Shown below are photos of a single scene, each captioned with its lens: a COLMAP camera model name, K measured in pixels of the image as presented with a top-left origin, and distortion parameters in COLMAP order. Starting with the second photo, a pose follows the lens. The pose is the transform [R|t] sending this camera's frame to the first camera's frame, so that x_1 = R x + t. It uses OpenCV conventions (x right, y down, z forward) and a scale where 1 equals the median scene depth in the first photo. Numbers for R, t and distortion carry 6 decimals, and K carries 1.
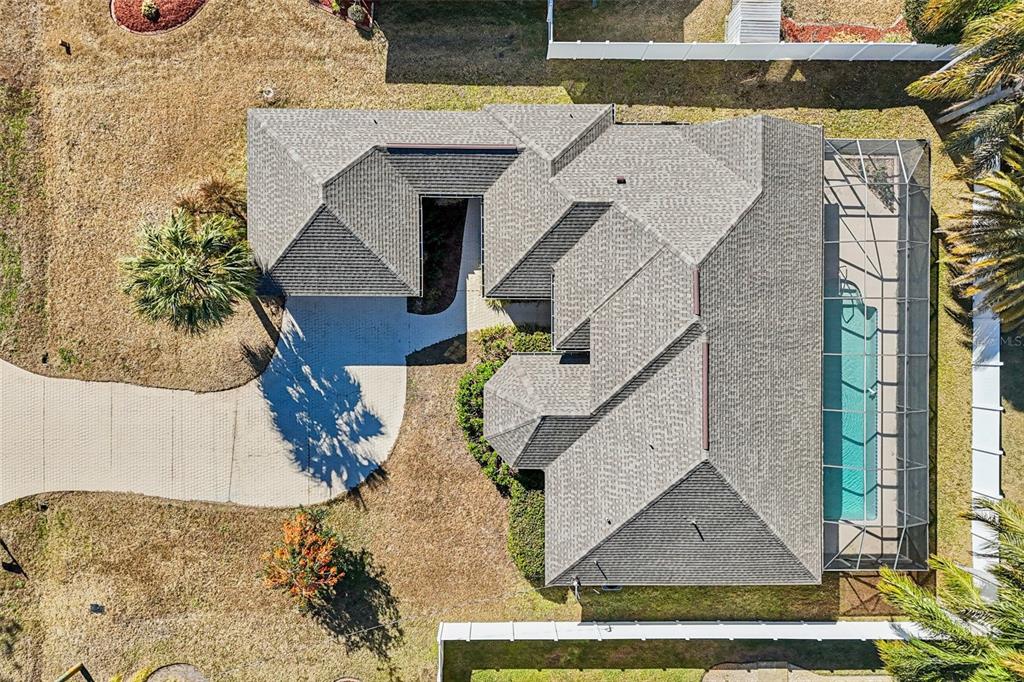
lens RADIAL K [[765.7, 0, 512.0], [0, 765.7, 341.0], [0, 0, 1]] dist [-0.000332, -0.002087]
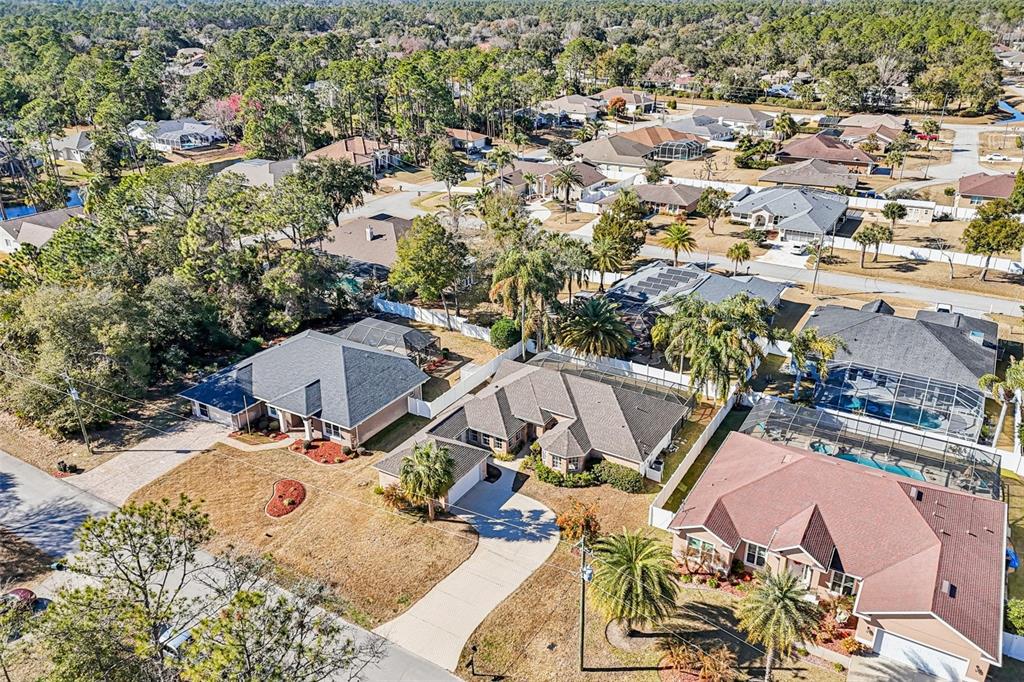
lens RADIAL K [[765.7, 0, 512.0], [0, 765.7, 341.0], [0, 0, 1]] dist [-0.000332, -0.002087]
pose [[0.515684, -0.371716, 0.771944, -1.503985], [0.856366, 0.195644, -0.477872, 0.875728], [0.026606, 0.907497, 0.419216, -0.162678]]
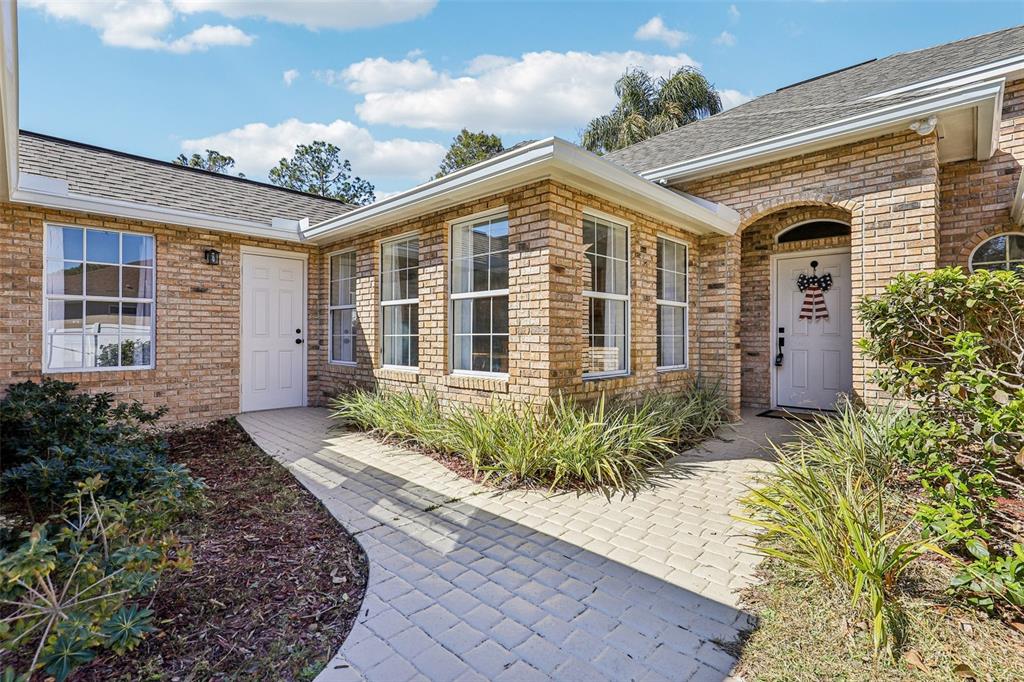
lens RADIAL K [[470.9, 0, 512.0], [0, 470.9, 341.0], [0, 0, 1]] dist [-0.000336, -0.000115]
pose [[0.694180, -0.026809, 0.719302, -0.101108], [0.719590, 0.001615, -0.694397, -0.003616], [0.017454, 0.999639, 0.020413, 0.972763]]
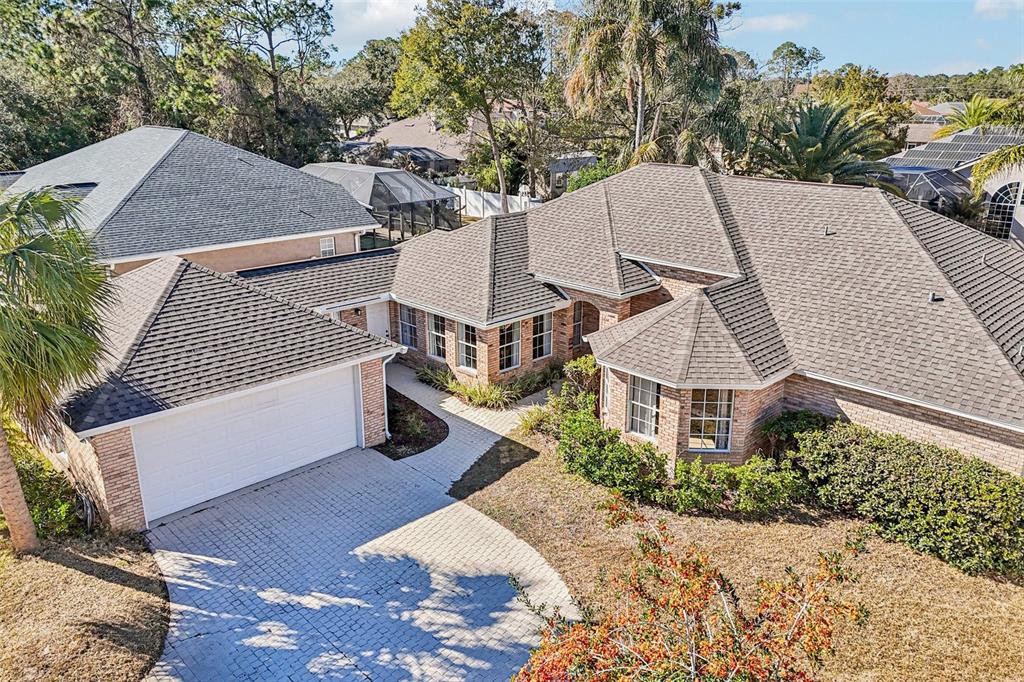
lens RADIAL K [[765.7, 0, 512.0], [0, 765.7, 341.0], [0, 0, 1]] dist [-0.000332, -0.002087]
pose [[0.712730, -0.238014, 0.659822, -0.405848], [0.701202, 0.217328, -0.679032, 0.356479], [0.018221, 0.946635, 0.321792, 0.755877]]
